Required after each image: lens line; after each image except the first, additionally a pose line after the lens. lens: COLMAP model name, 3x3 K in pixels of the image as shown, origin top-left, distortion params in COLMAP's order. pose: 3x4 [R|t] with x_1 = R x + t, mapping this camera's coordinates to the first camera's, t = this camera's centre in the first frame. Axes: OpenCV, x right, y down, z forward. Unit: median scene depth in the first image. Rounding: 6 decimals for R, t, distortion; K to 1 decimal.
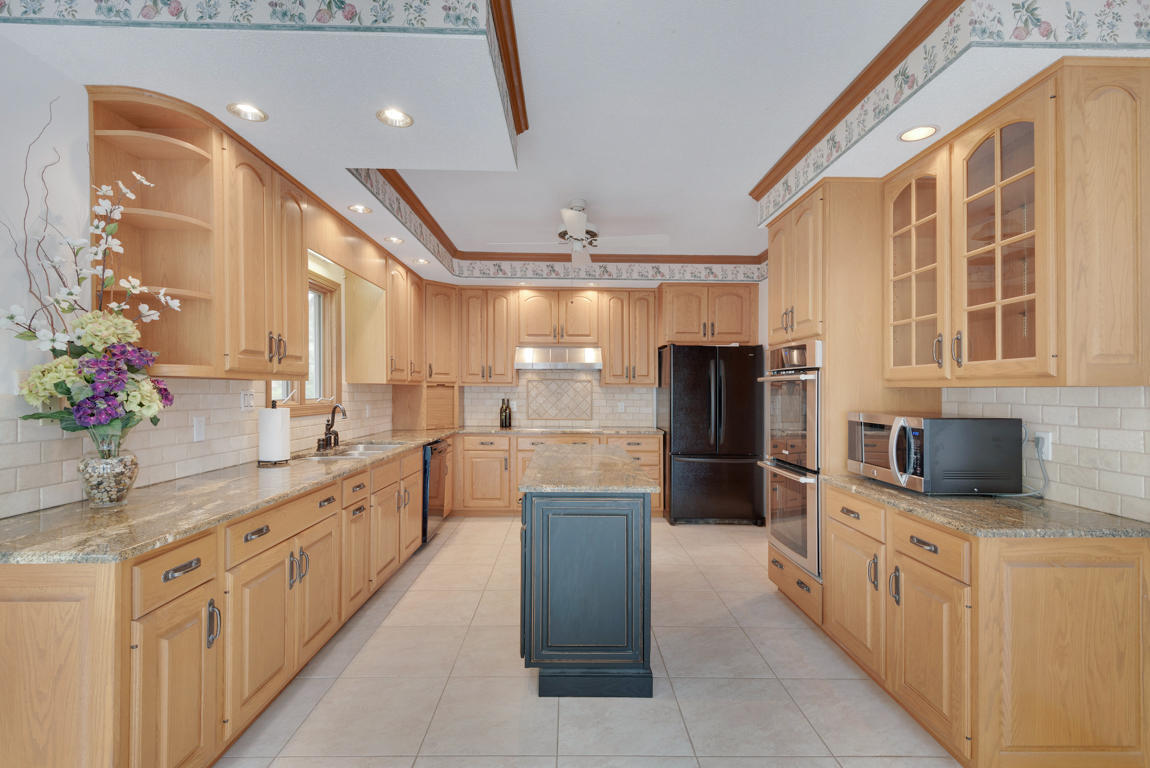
lens RADIAL K [[522.6, 0, 582.2], [0, 522.6, 383.0], [0, 0, 1]] dist [0.009635, -0.003859]
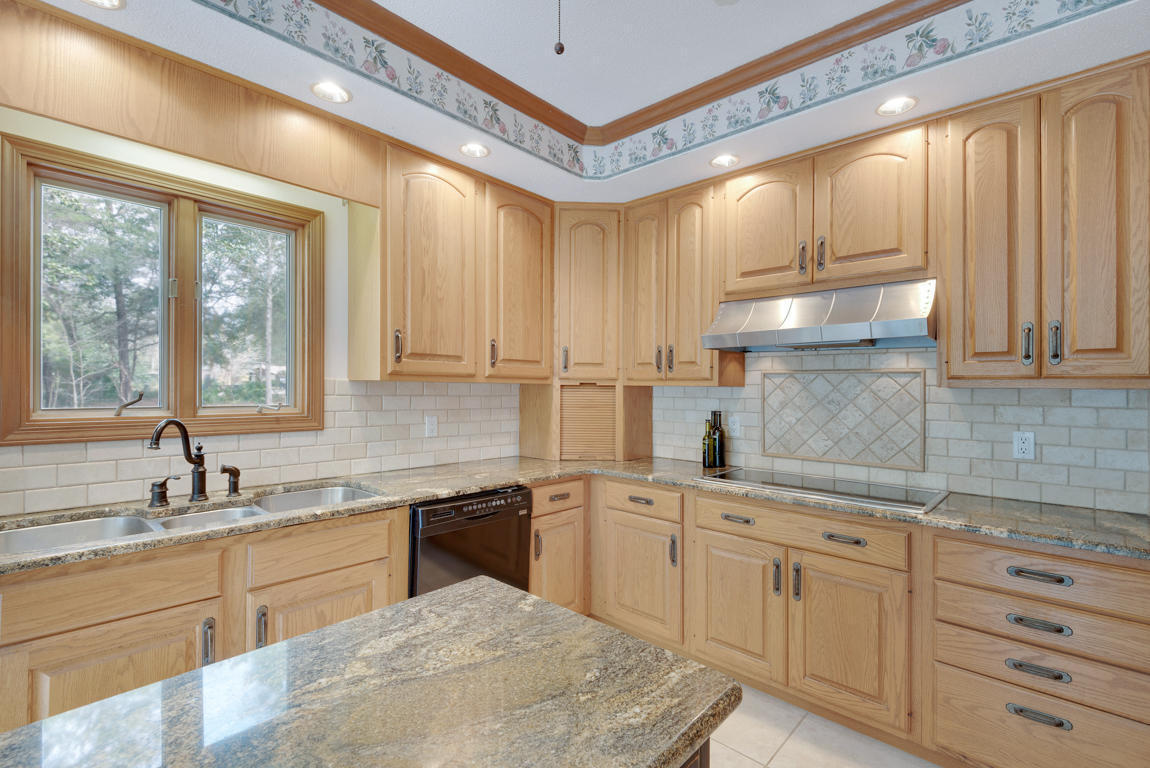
lens RADIAL K [[522.6, 0, 570.3], [0, 522.6, 391.2], [0, 0, 1]] dist [0.009635, -0.003859]
pose [[0.715945, 0.004742, -0.698140, 0.250503], [0.003469, 0.999940, 0.010349, 0.012964], [0.698148, -0.009831, 0.715886, 1.283464]]
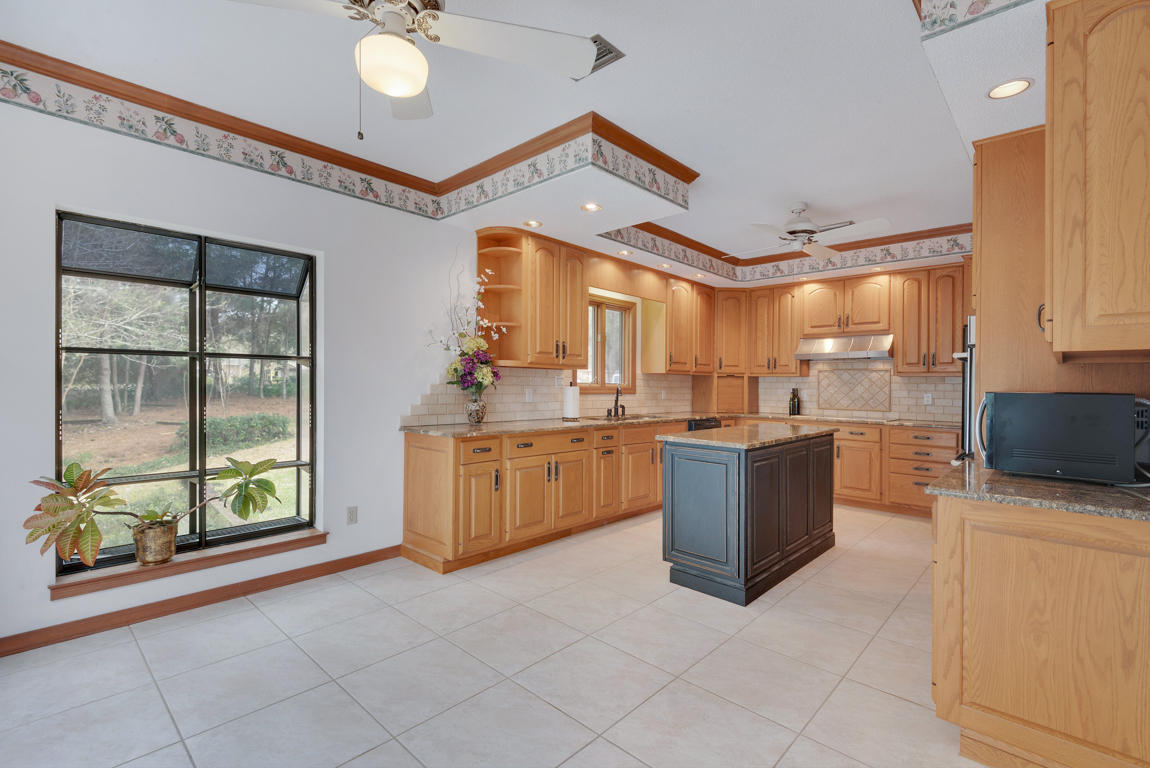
lens RADIAL K [[522.6, 0, 567.0], [0, 522.6, 390.1], [0, 0, 1]] dist [0.009635, -0.003859]
pose [[0.704933, 0.009433, -0.709211, 0.672936], [0.001499, 0.999890, 0.014789, 0.041540], [0.709272, -0.011489, 0.704841, -0.197612]]
